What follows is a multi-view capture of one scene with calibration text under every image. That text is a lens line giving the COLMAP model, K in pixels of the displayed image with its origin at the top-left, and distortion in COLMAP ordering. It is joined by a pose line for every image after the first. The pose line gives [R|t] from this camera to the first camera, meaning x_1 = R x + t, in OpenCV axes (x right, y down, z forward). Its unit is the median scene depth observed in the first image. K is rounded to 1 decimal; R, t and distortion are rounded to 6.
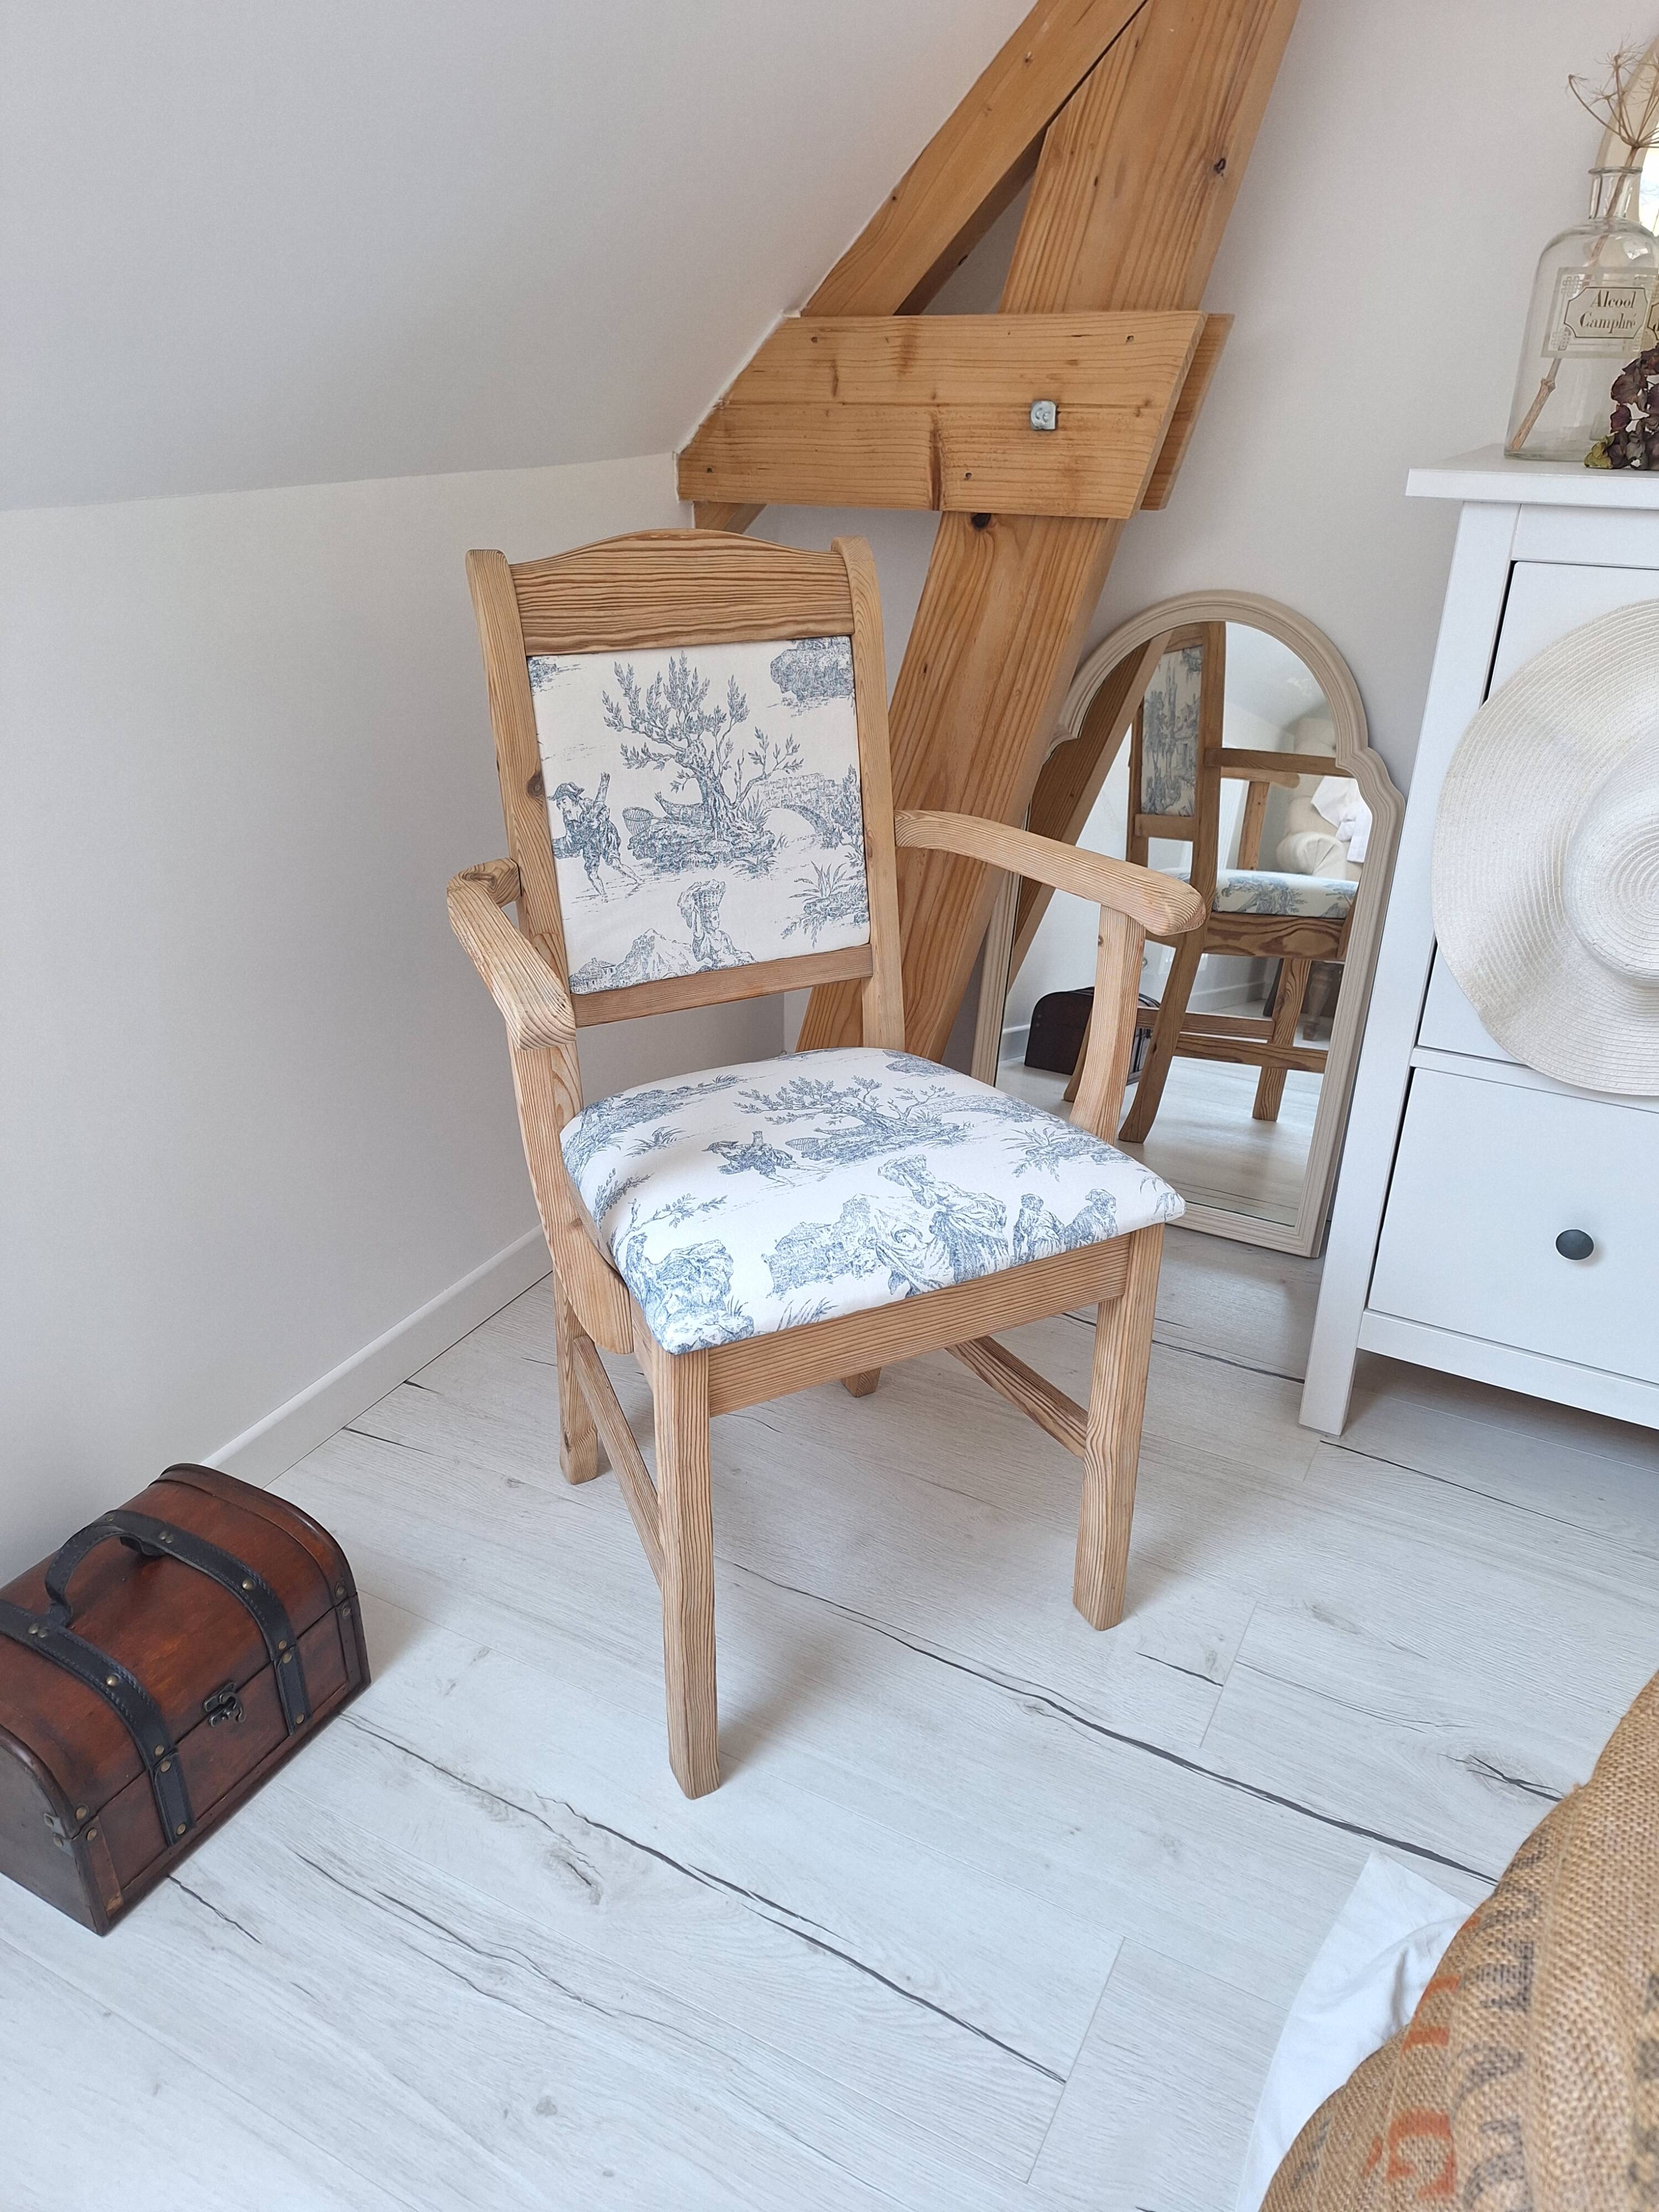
lens RADIAL K [[1523.8, 0, 837.9], [0, 1523.8, 1134.4], [0, 0, 1]] dist [0.111098, -0.001908]
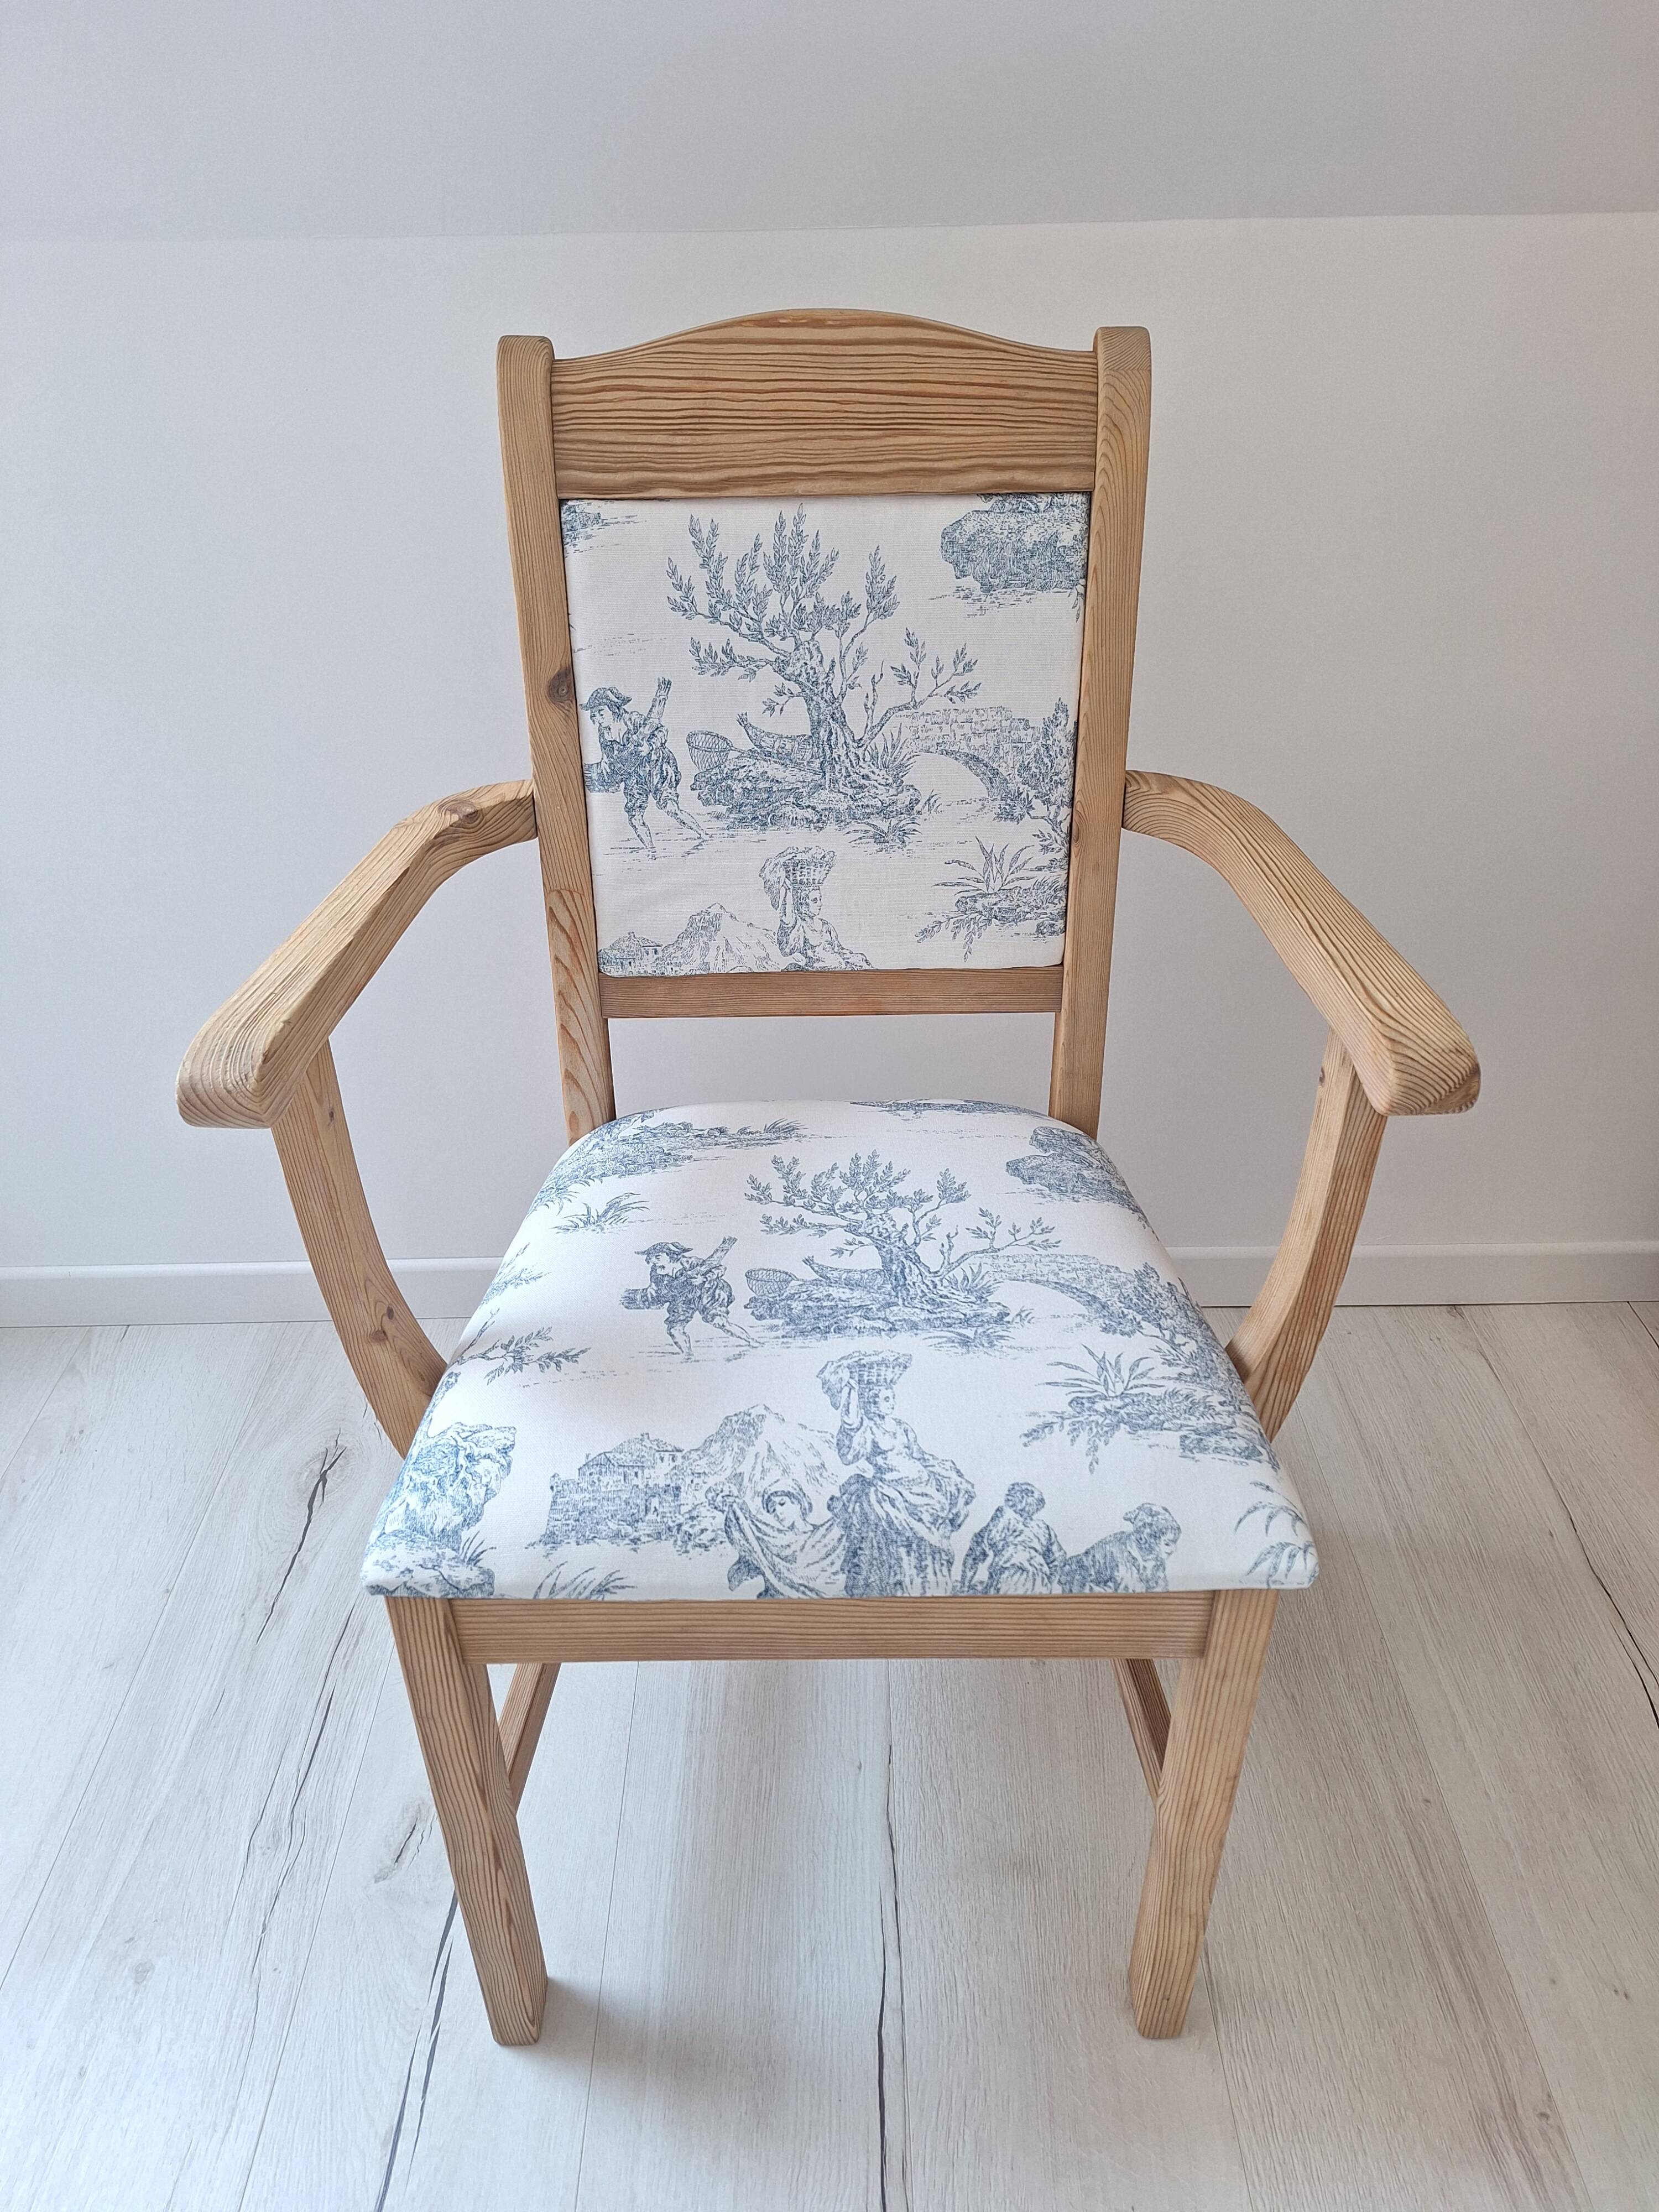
lens RADIAL K [[1525.2, 0, 821.1], [0, 1525.2, 1131.9], [0, 0, 1]] dist [0.127631, -0.188565]
pose [[0.888587, 0.239079, -0.391477, 0.228439], [-0.185016, 0.967735, 0.171051, -0.164453], [0.419741, -0.079564, 0.904150, 0.371924]]
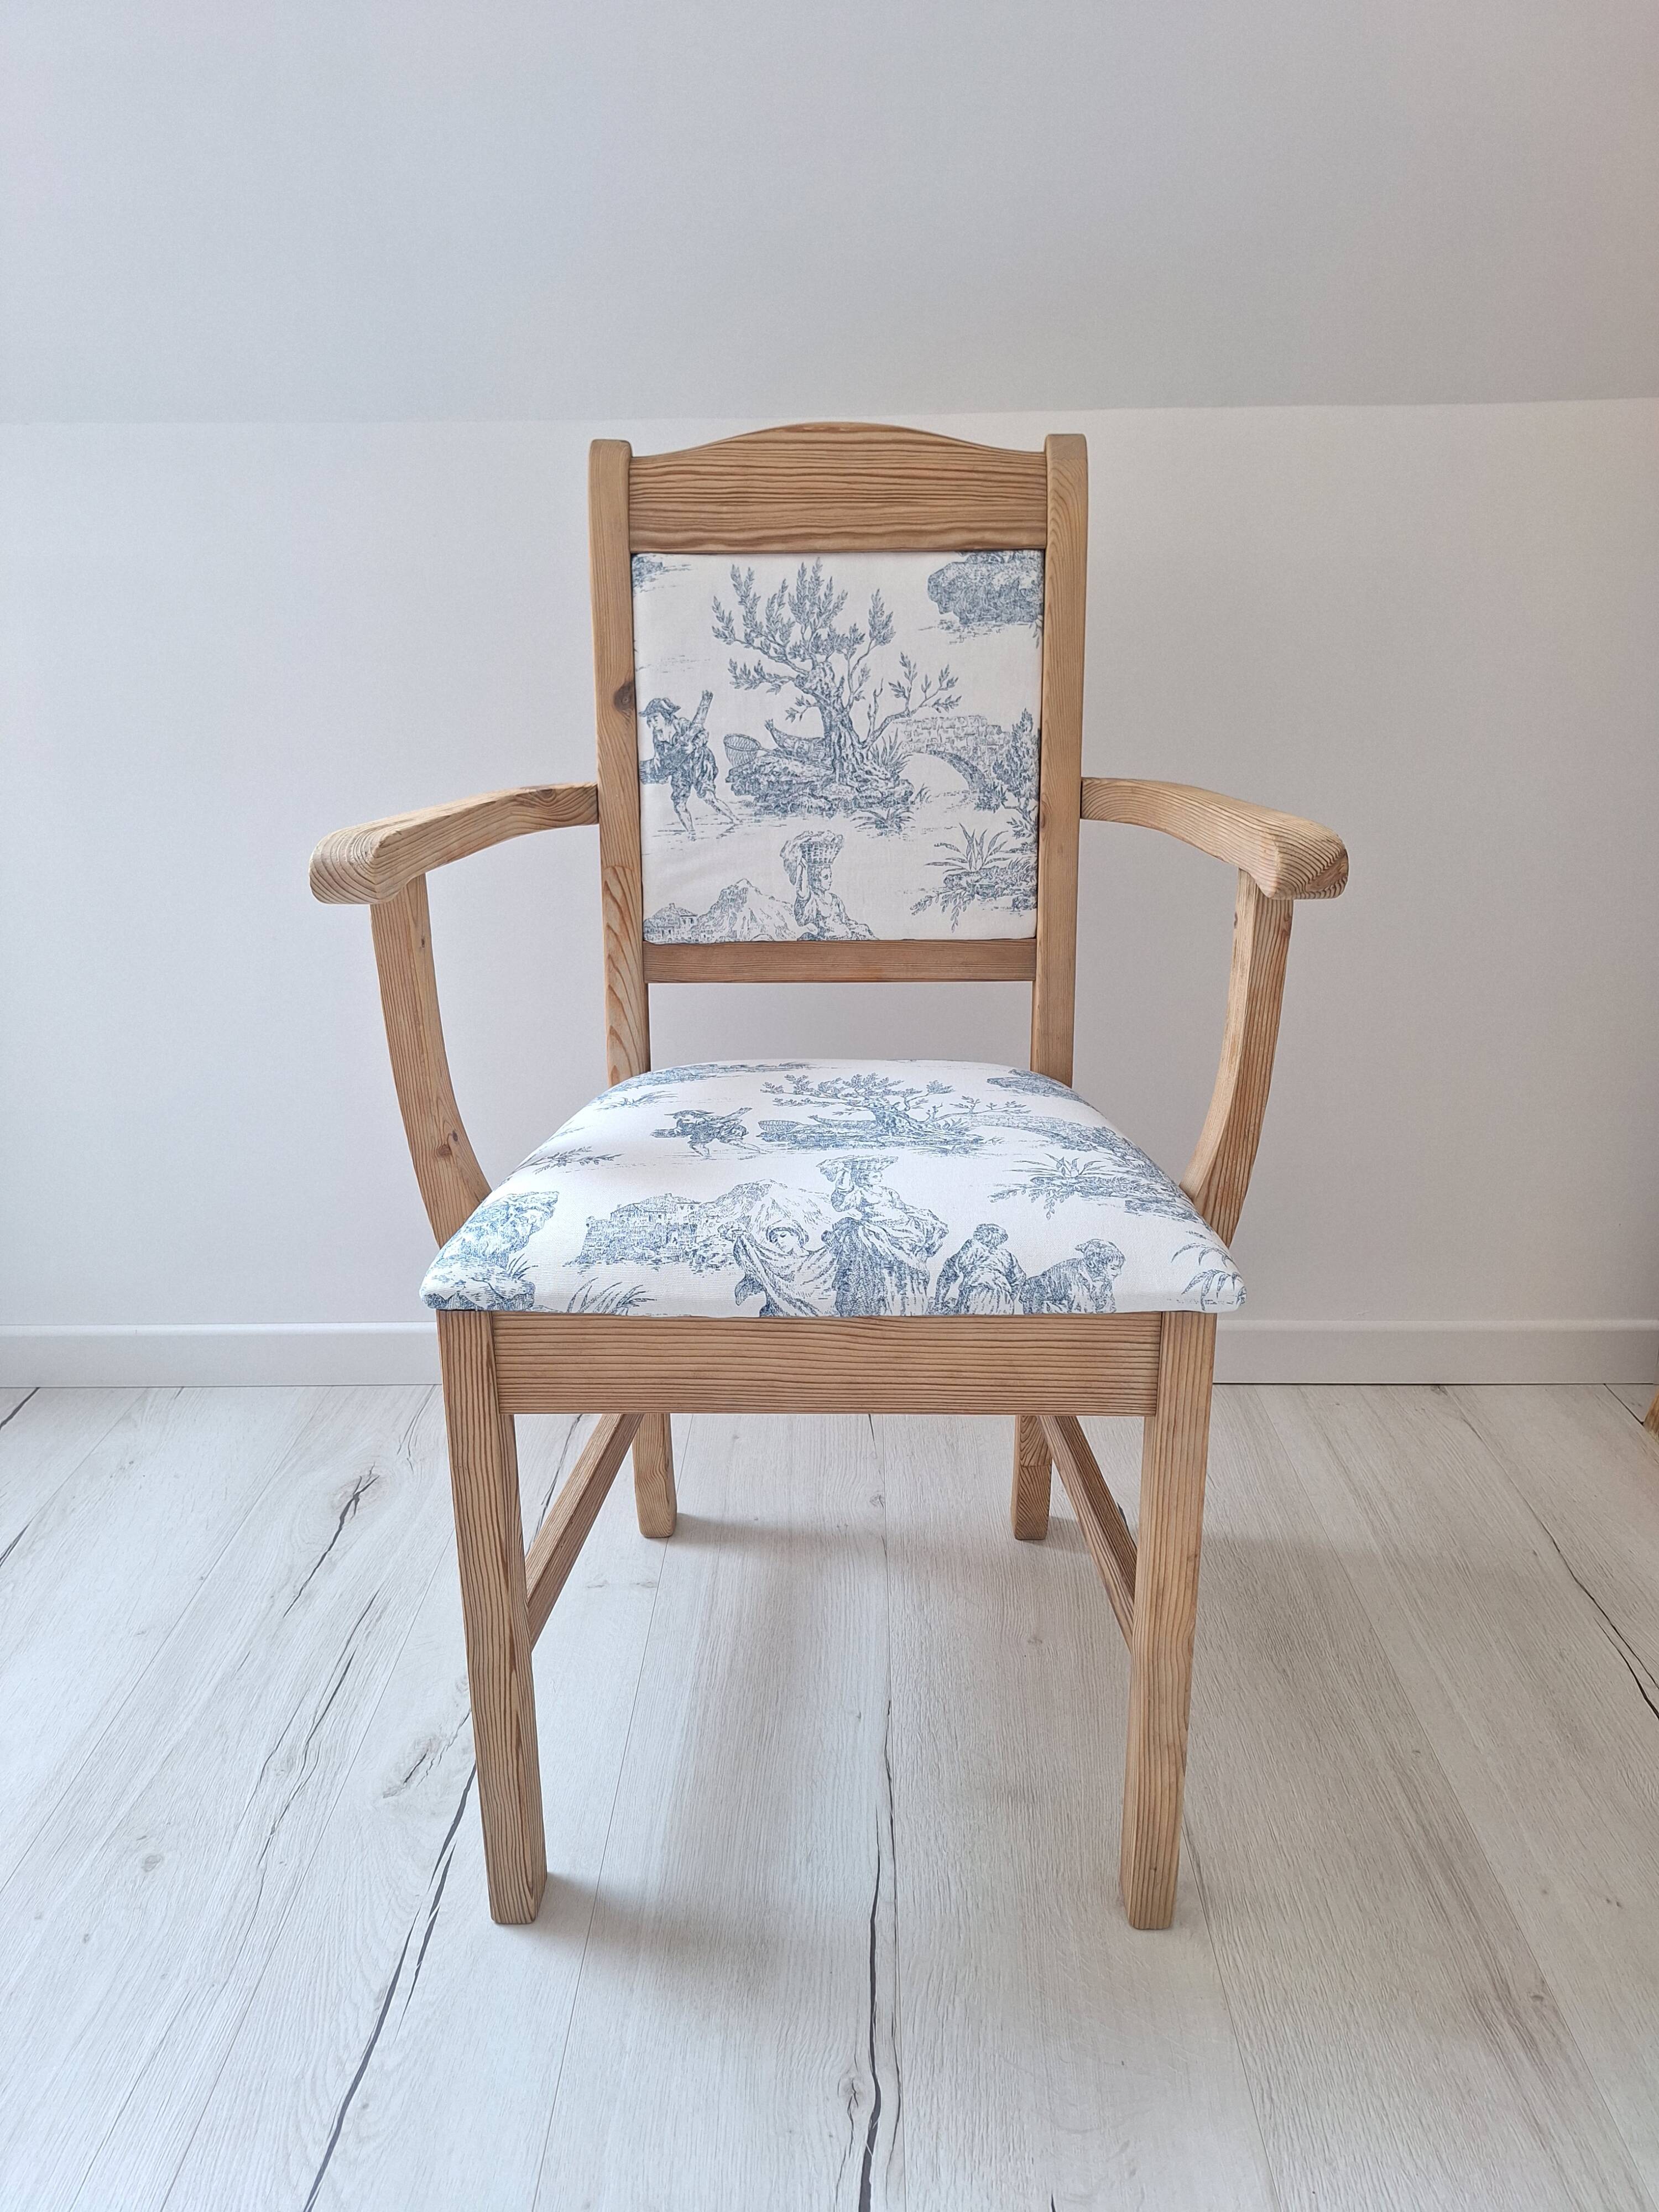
lens RADIAL K [[1531.8, 0, 823.3], [0, 1531.8, 1116.4], [0, 0, 1]] dist [0.147013, -0.259868]
pose [[0.877144, 0.140652, -0.459168, 0.333327], [-0.197920, 0.977046, -0.078796, 0.054691], [0.437546, 0.159994, 0.884848, 0.284954]]
